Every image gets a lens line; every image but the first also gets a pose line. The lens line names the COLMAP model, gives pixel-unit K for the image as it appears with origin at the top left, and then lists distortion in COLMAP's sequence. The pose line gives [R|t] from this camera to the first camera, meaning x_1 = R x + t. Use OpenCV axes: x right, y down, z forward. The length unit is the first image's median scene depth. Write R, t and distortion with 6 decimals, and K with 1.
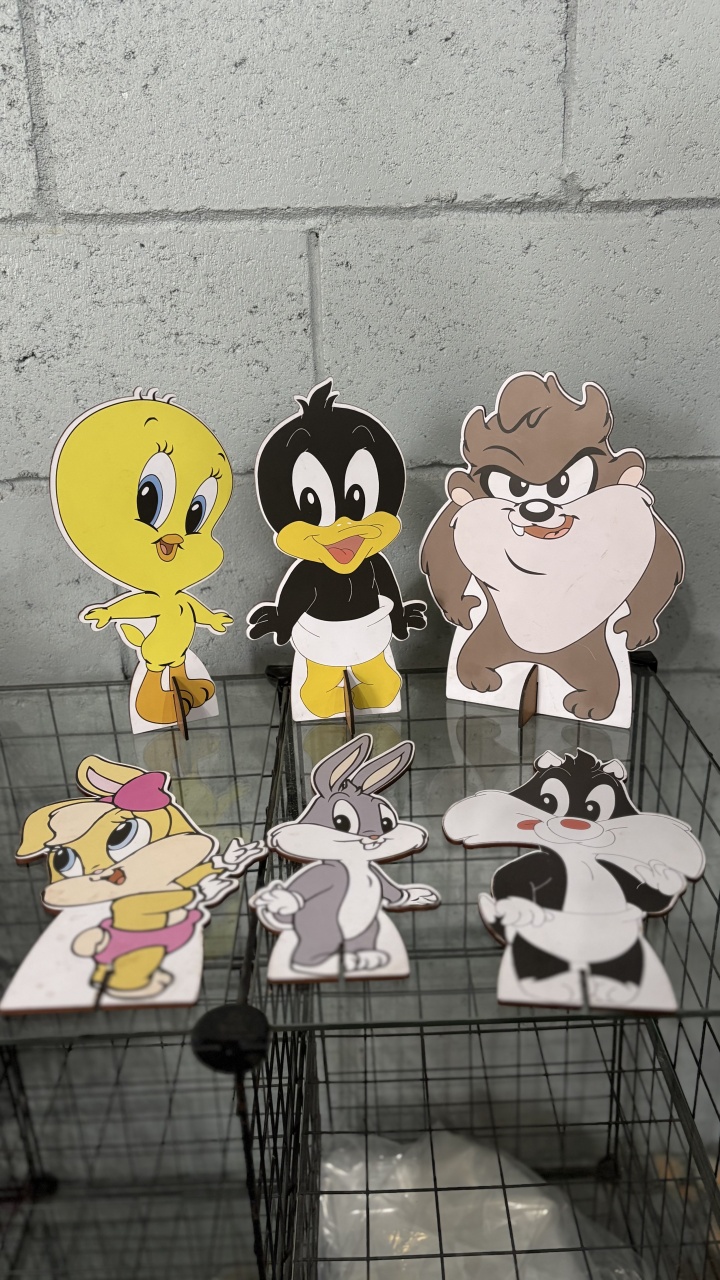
lens RADIAL K [[975.4, 0, 371.3], [0, 975.4, 644.9], [0, 0, 1]] dist [0.006673, -0.002370]
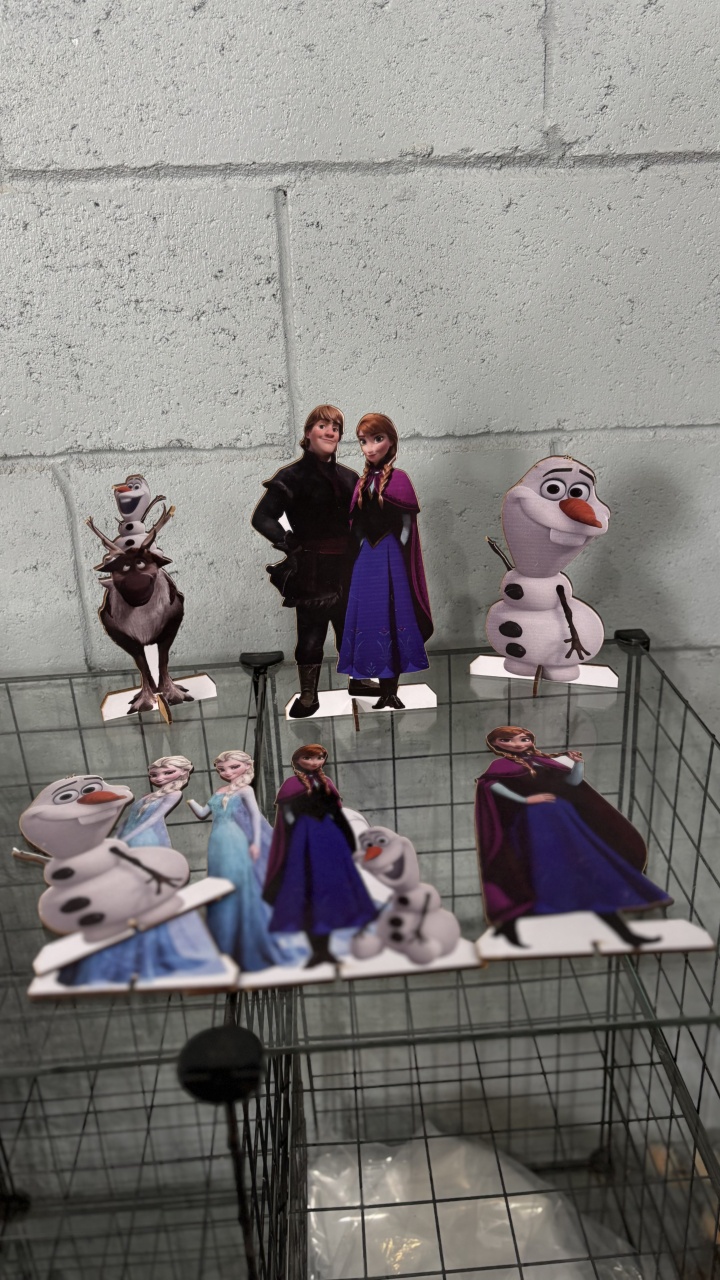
lens RADIAL K [[973.3, 0, 370.6], [0, 973.3, 640.2], [0, 0, 1]] dist [0.011561, -0.006153]
pose [[0.999000, -0.022000, 0.038911, -0.019062], [0.021596, 0.999709, 0.010788, 0.001300], [-0.039137, -0.009937, 0.999184, 0.055915]]
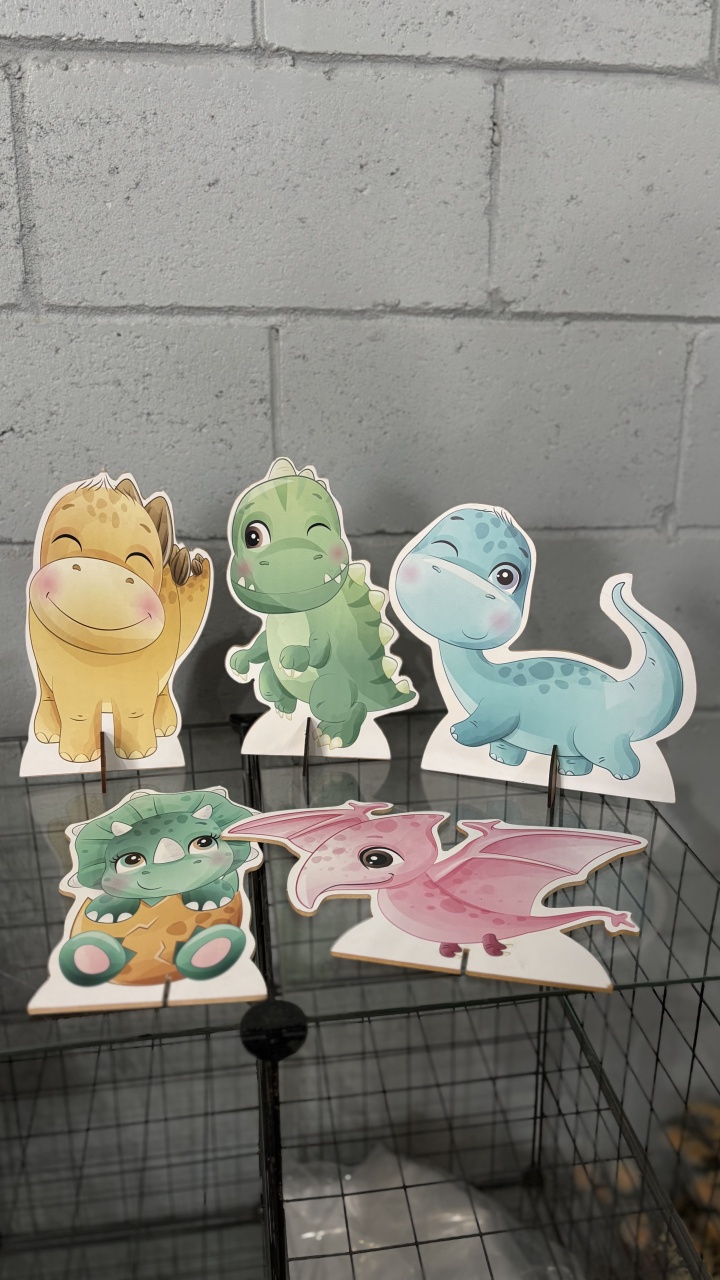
lens RADIAL K [[975.4, 0, 371.3], [0, 975.4, 644.9], [0, 0, 1]] dist [0.006673, -0.002370]
pose [[0.990058, -0.010283, 0.140284, -0.108956], [0.018675, 0.998105, -0.058640, 0.011134], [-0.139416, 0.060677, 0.988373, -0.108941]]
